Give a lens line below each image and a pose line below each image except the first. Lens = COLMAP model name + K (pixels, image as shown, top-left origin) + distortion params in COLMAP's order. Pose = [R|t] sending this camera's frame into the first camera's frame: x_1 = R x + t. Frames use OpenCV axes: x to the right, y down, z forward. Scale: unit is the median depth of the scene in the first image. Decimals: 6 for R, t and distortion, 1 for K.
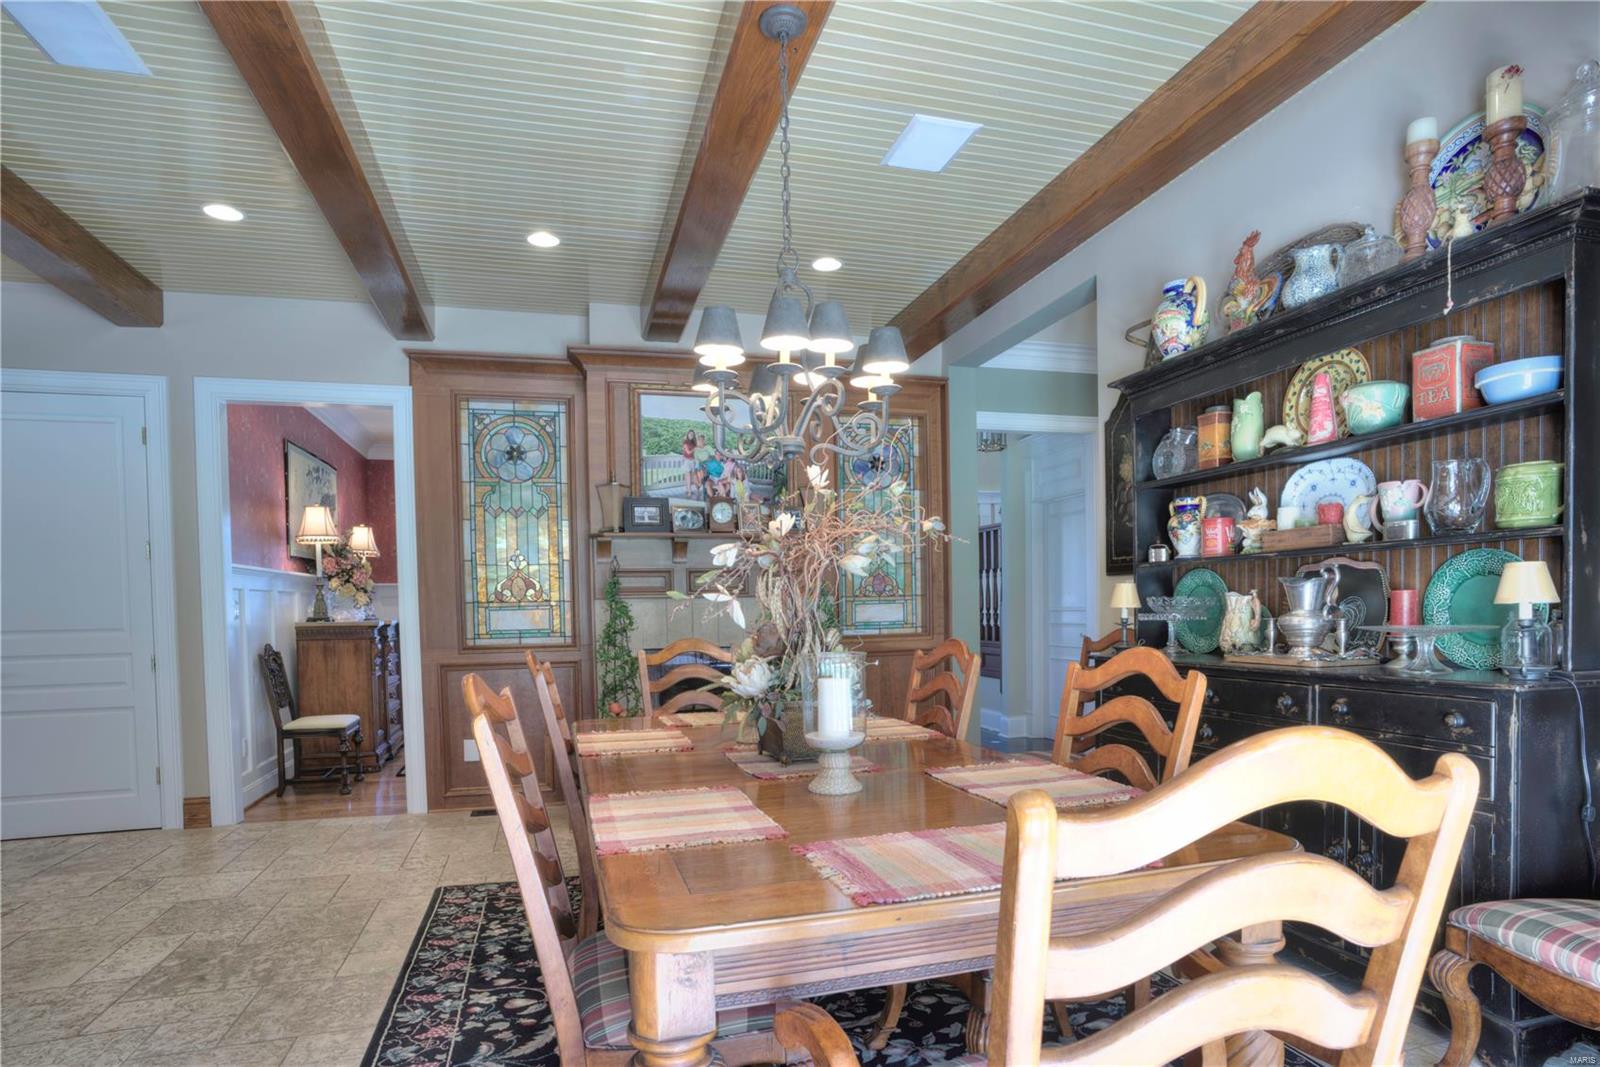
lens RADIAL K [[835.2, 0, 792.9], [0, 835.2, 534.7], [0, 0, 1]] dist [-0.050089, 0.021142]
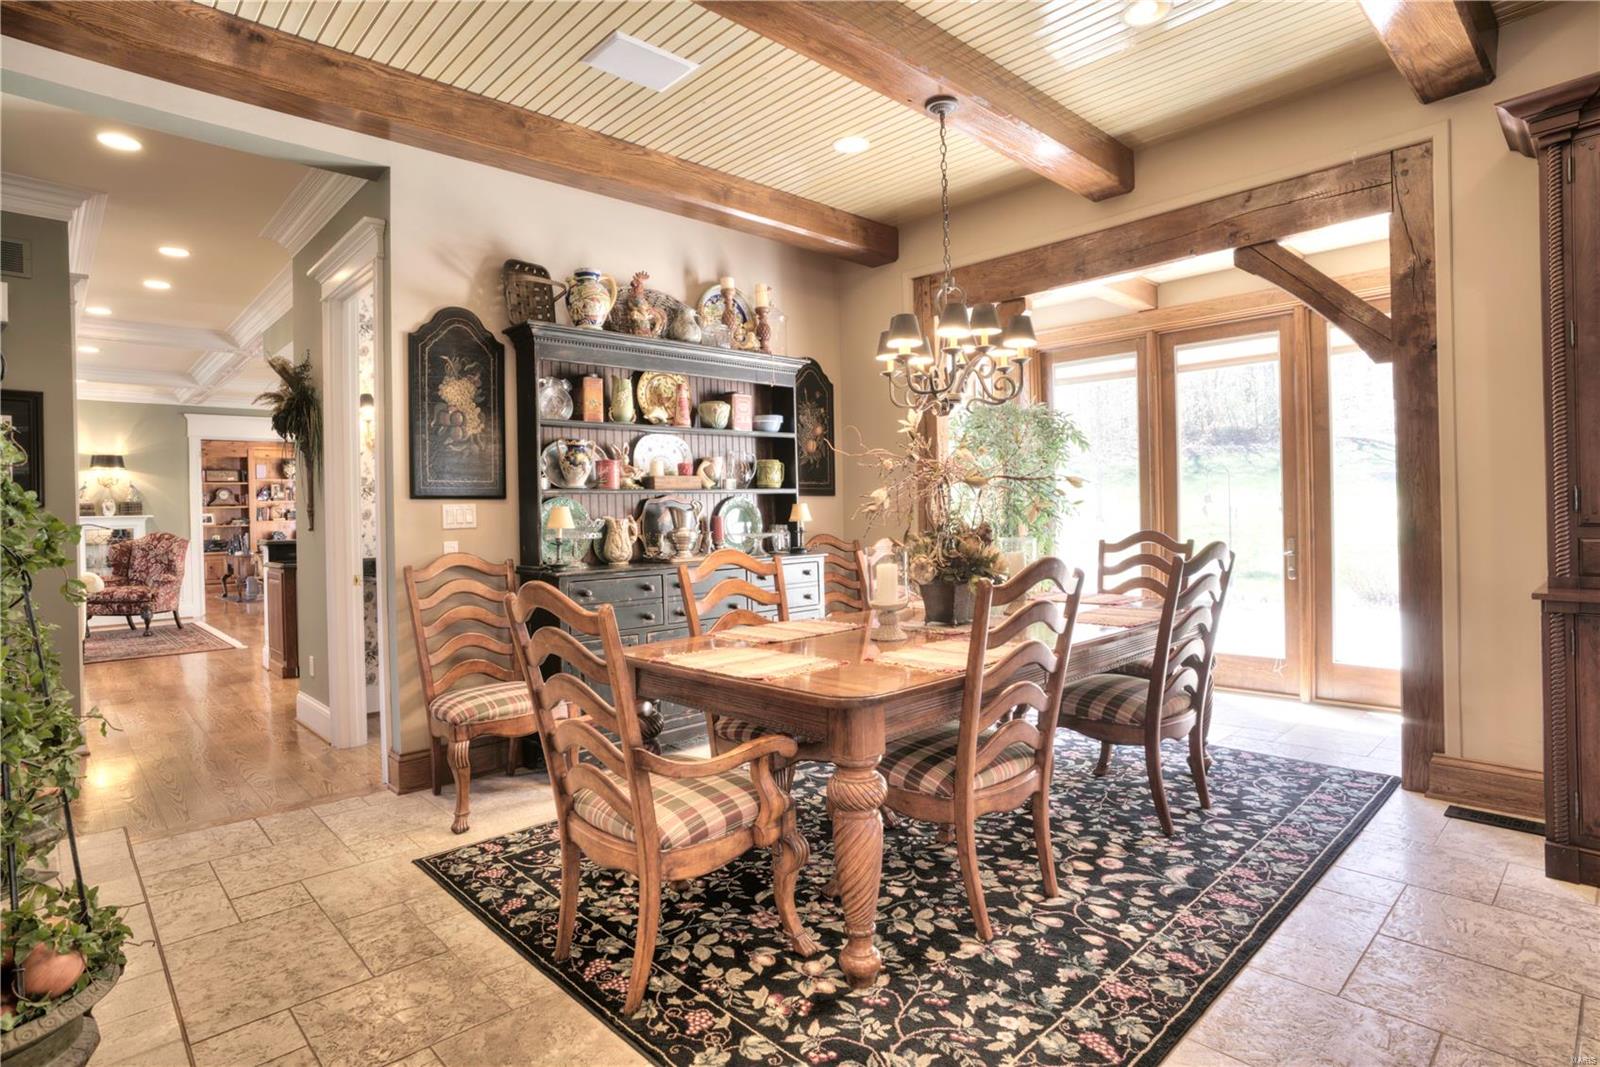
lens RADIAL K [[835.2, 0, 787.1], [0, 835.2, 514.0], [0, 0, 1]] dist [-0.050089, 0.021142]
pose [[-0.446427, 0.027238, 0.894405, -1.064550], [-0.044705, 0.997610, -0.052695, 0.165802], [-0.893703, -0.063509, -0.444142, 1.819733]]
